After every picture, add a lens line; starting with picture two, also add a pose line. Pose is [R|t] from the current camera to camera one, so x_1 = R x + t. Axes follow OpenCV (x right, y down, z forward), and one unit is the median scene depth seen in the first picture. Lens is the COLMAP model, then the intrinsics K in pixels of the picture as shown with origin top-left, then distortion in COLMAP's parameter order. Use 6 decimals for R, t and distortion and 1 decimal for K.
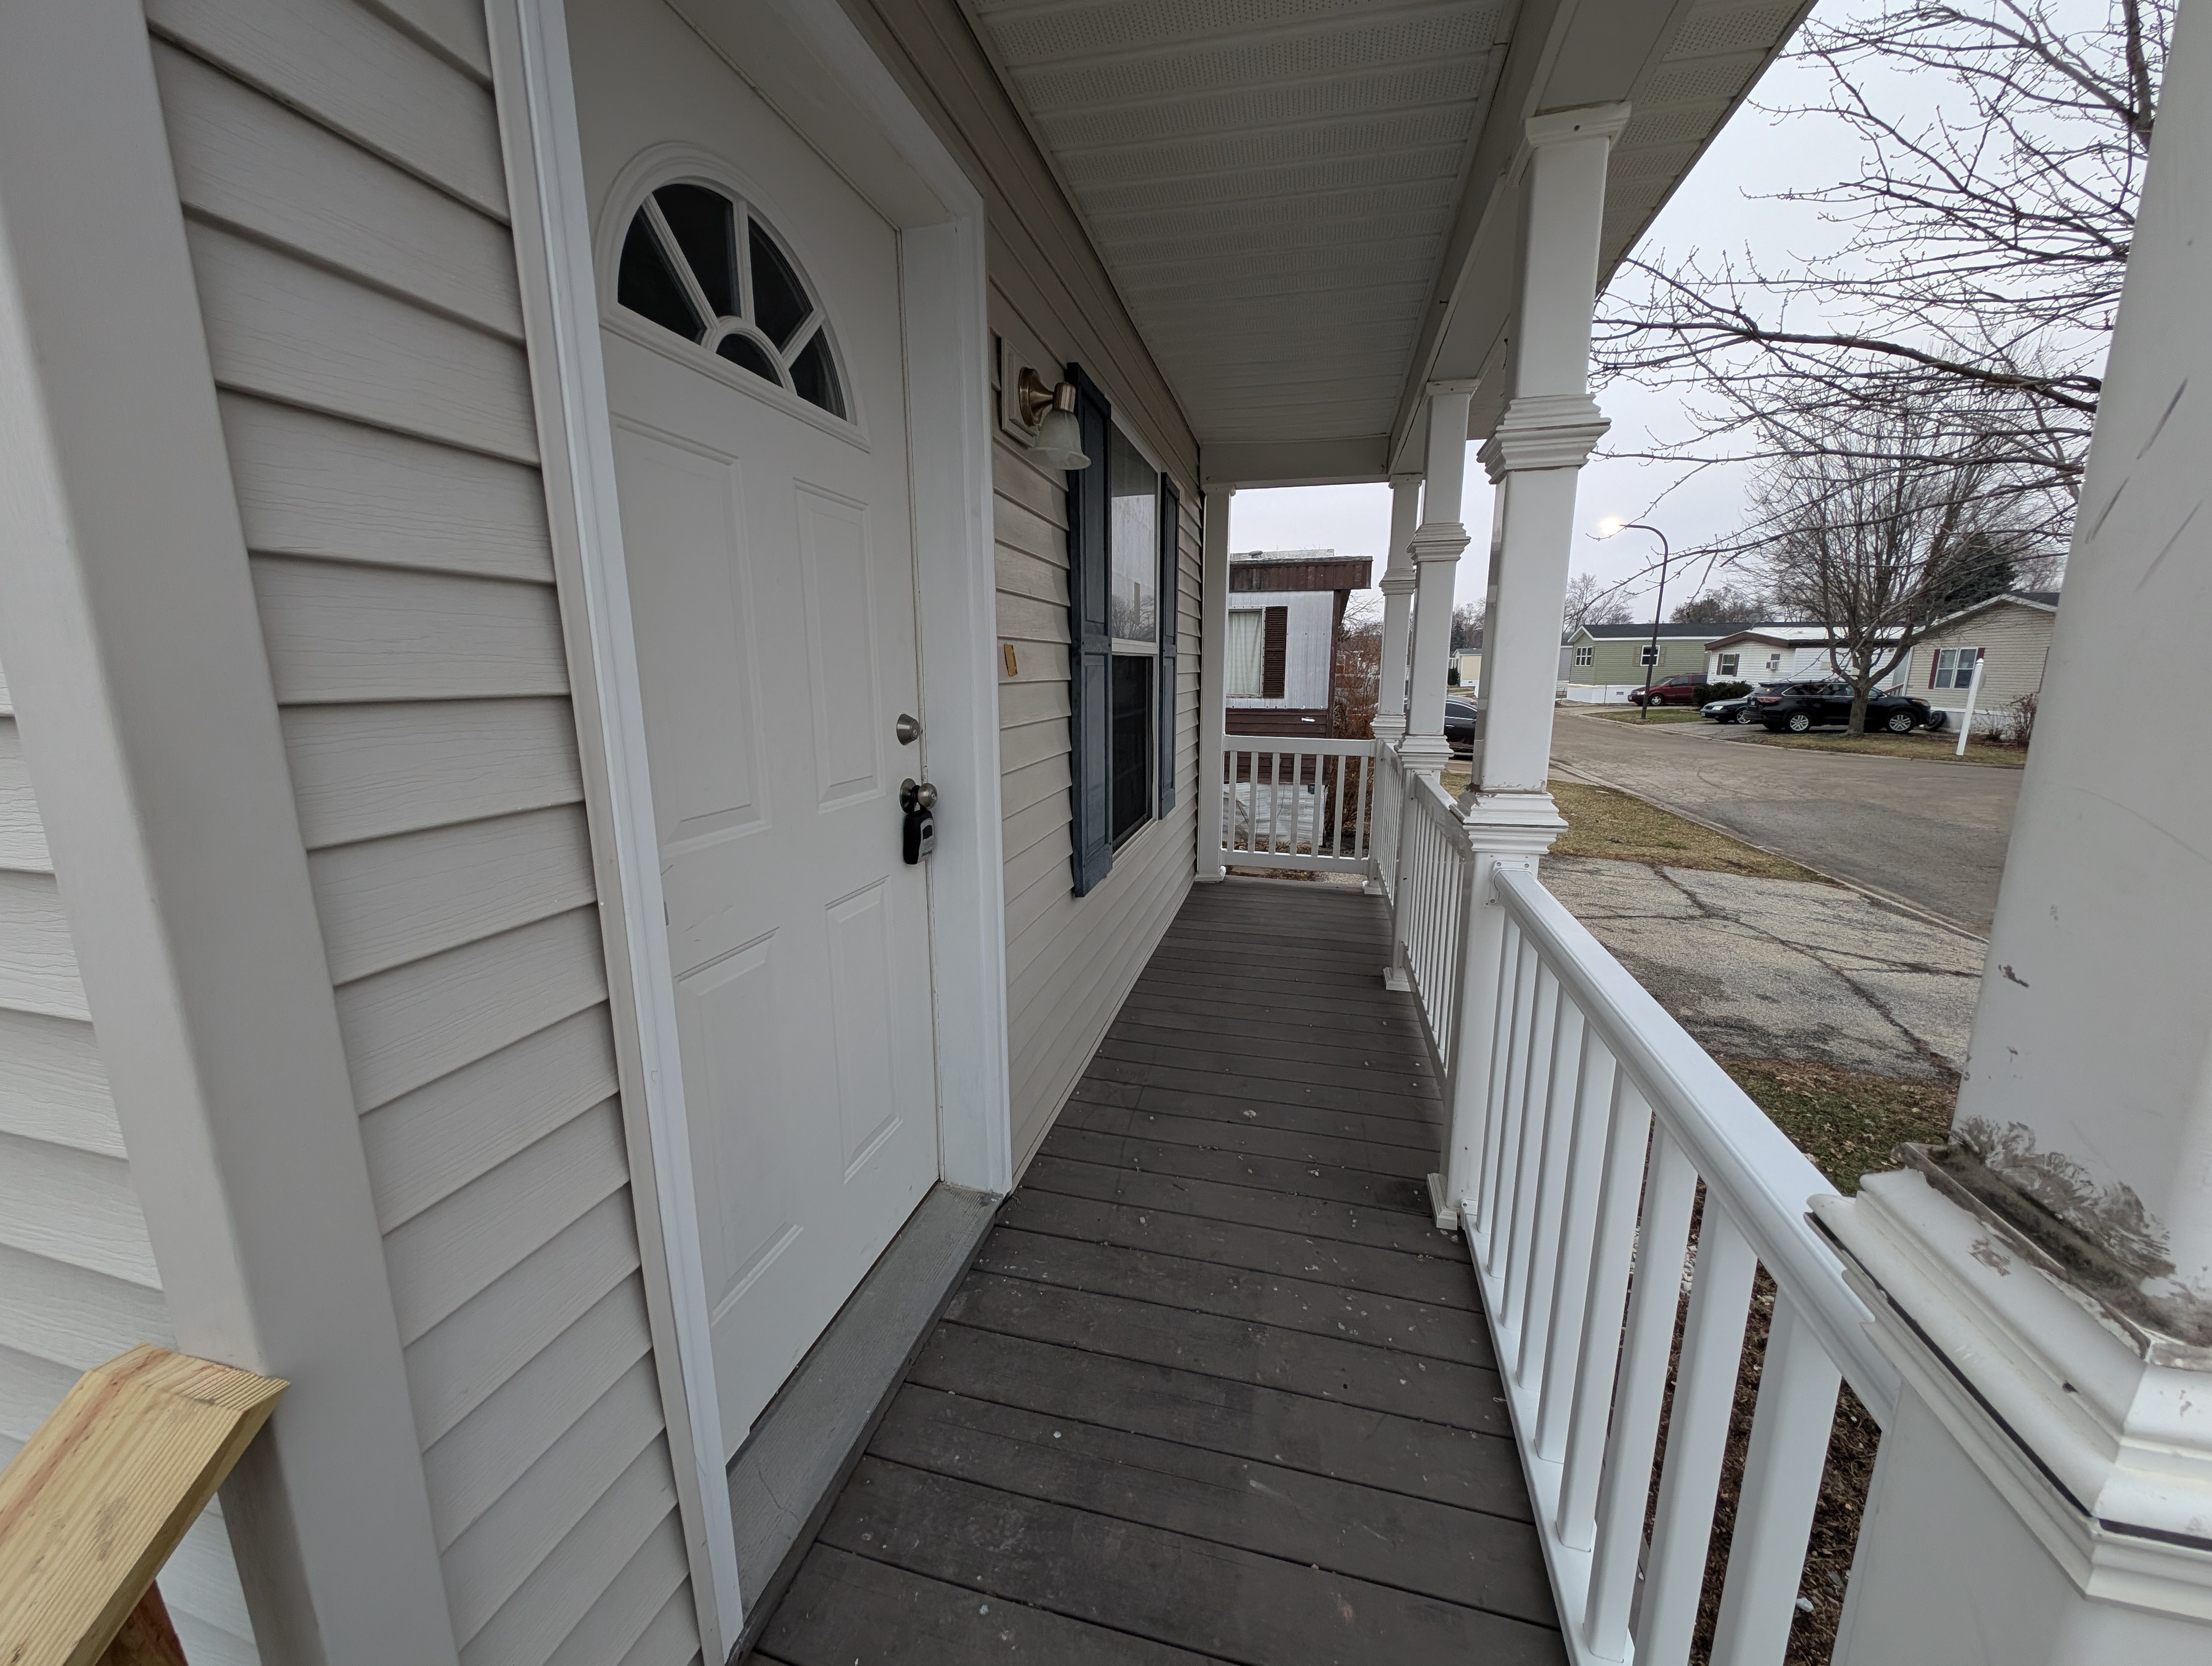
lens RADIAL K [[808.8, 0, 1106.0], [0, 808.8, 833.0], [0, 0, 1]] dist [0.010938, -0.000055]
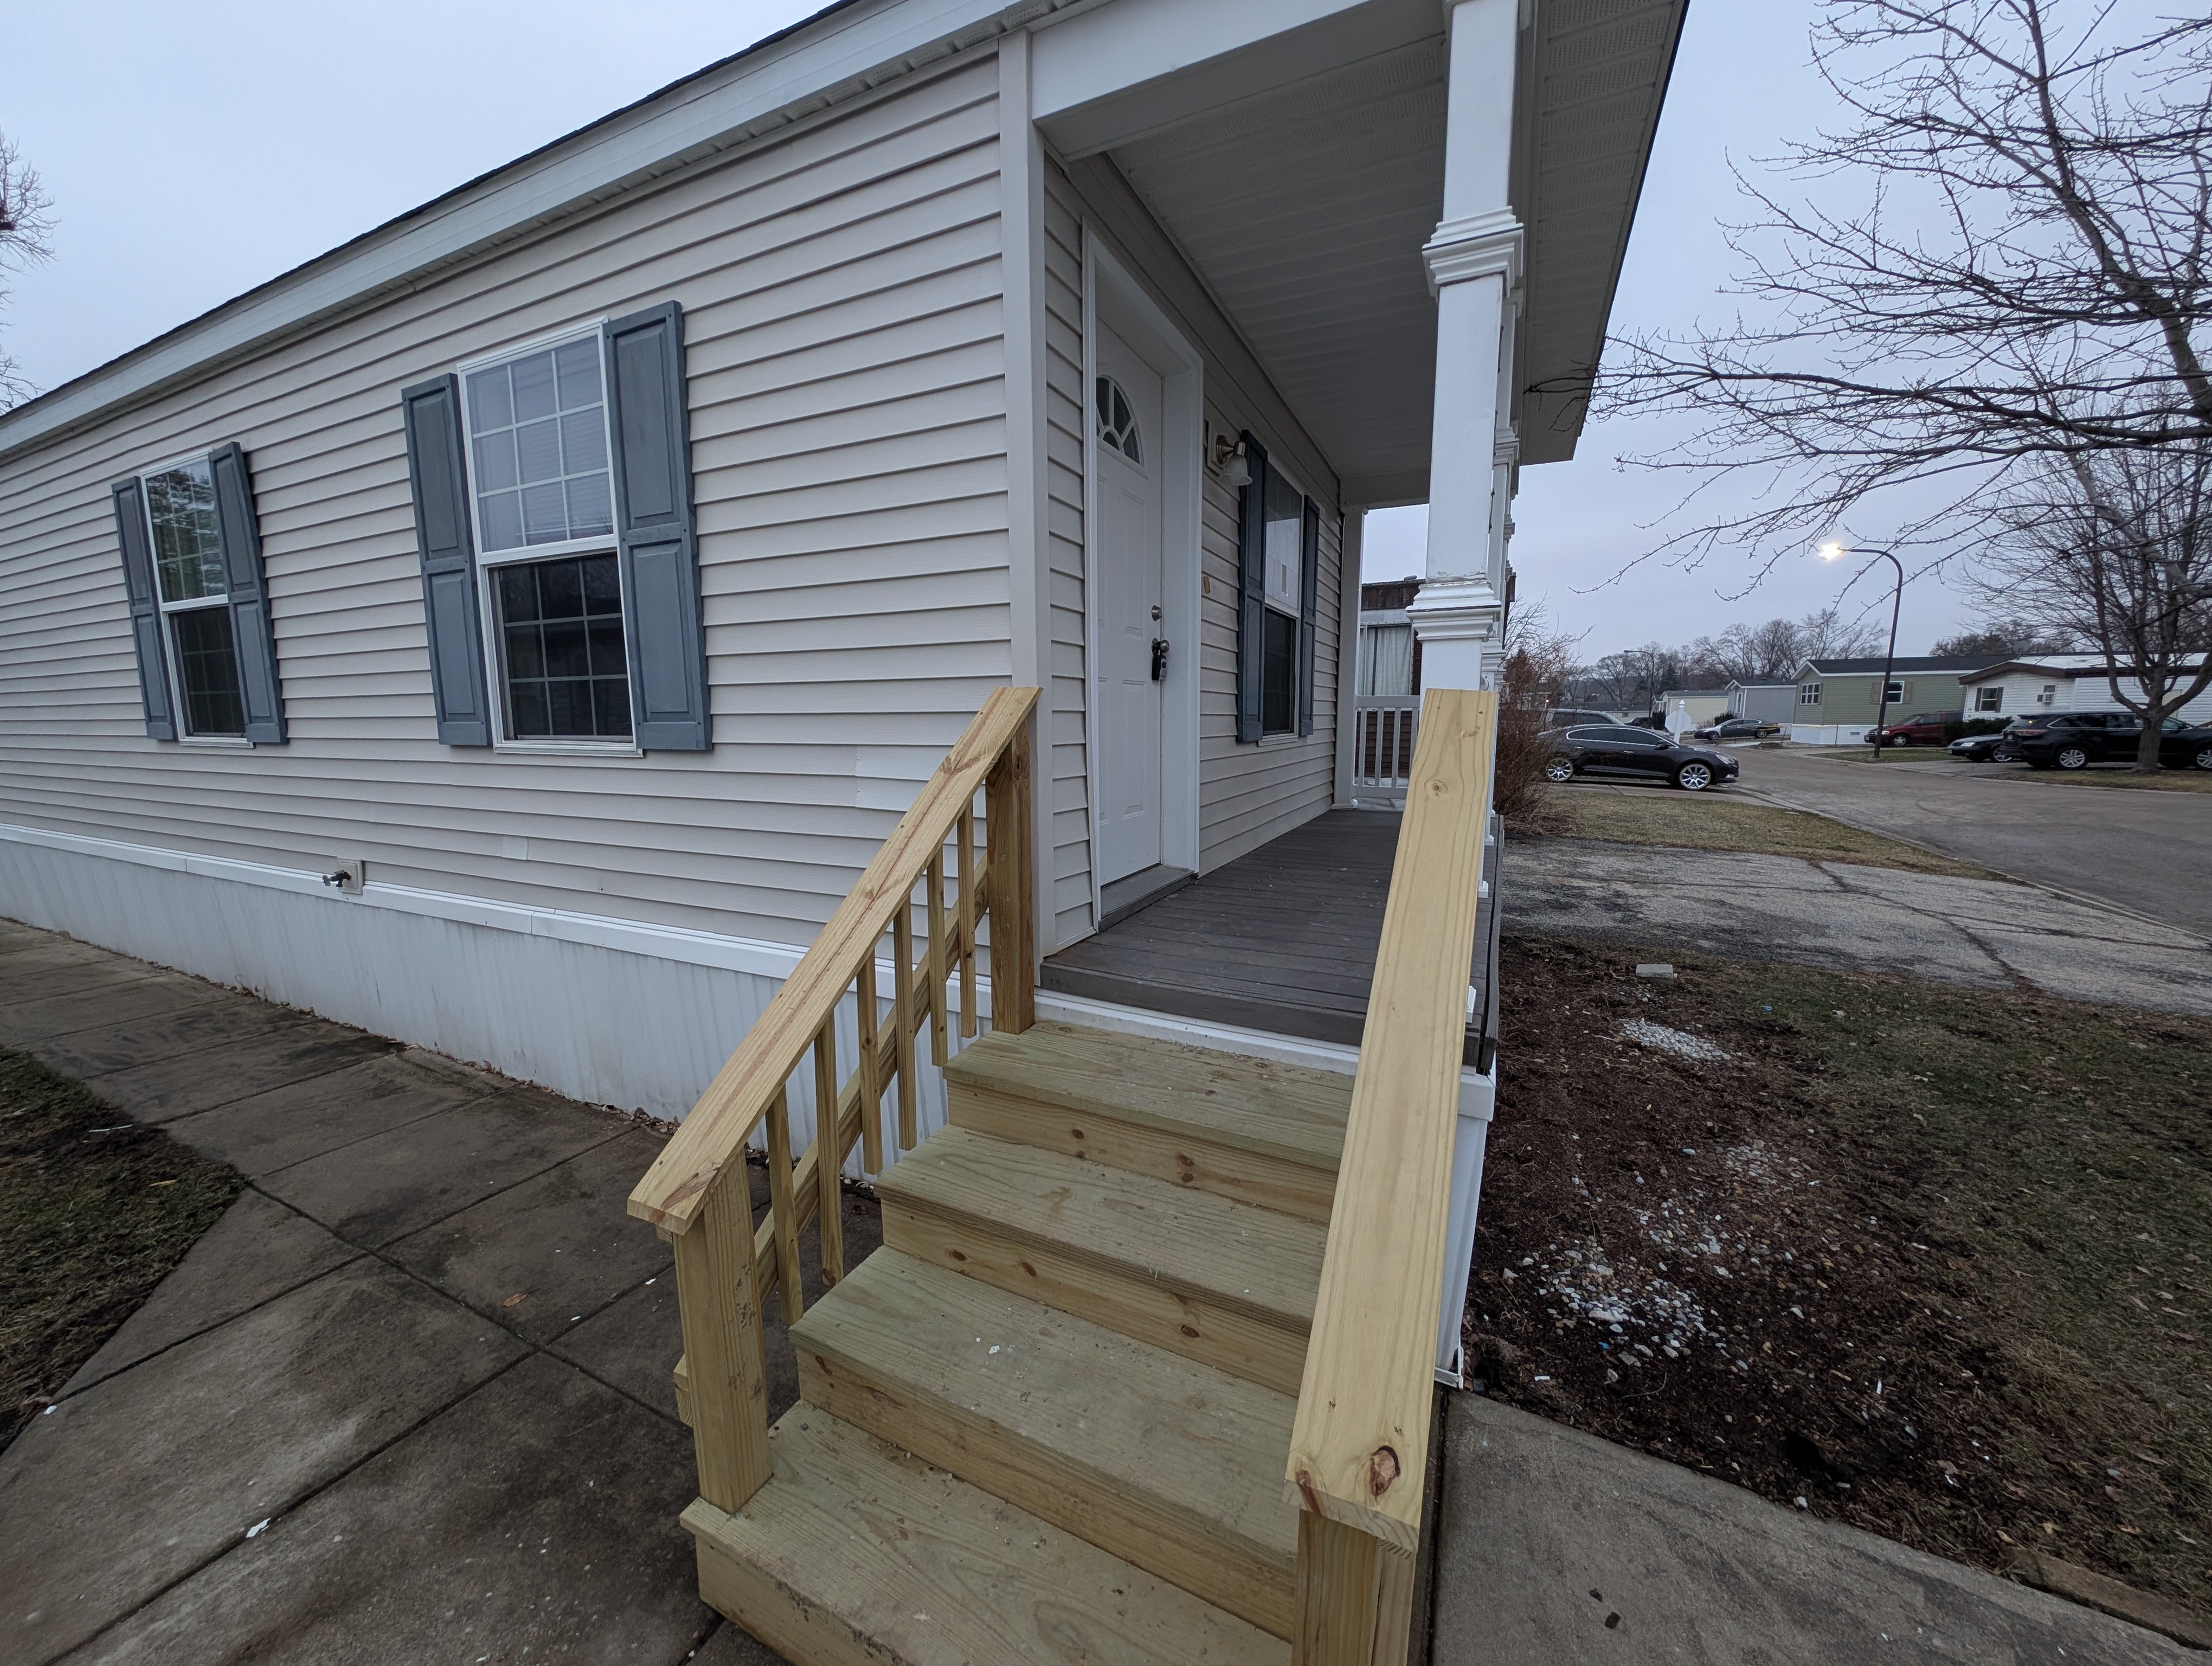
lens RADIAL K [[787.2, 0, 1106.0], [0, 787.2, 833.0], [0, 0, 1]] dist [-0.000616, 0.000206]
pose [[0.978145, 0.025231, -0.206387, 0.008729], [-0.036144, 0.998131, -0.049275, 0.088697], [0.204758, 0.055658, 0.977229, -0.155979]]
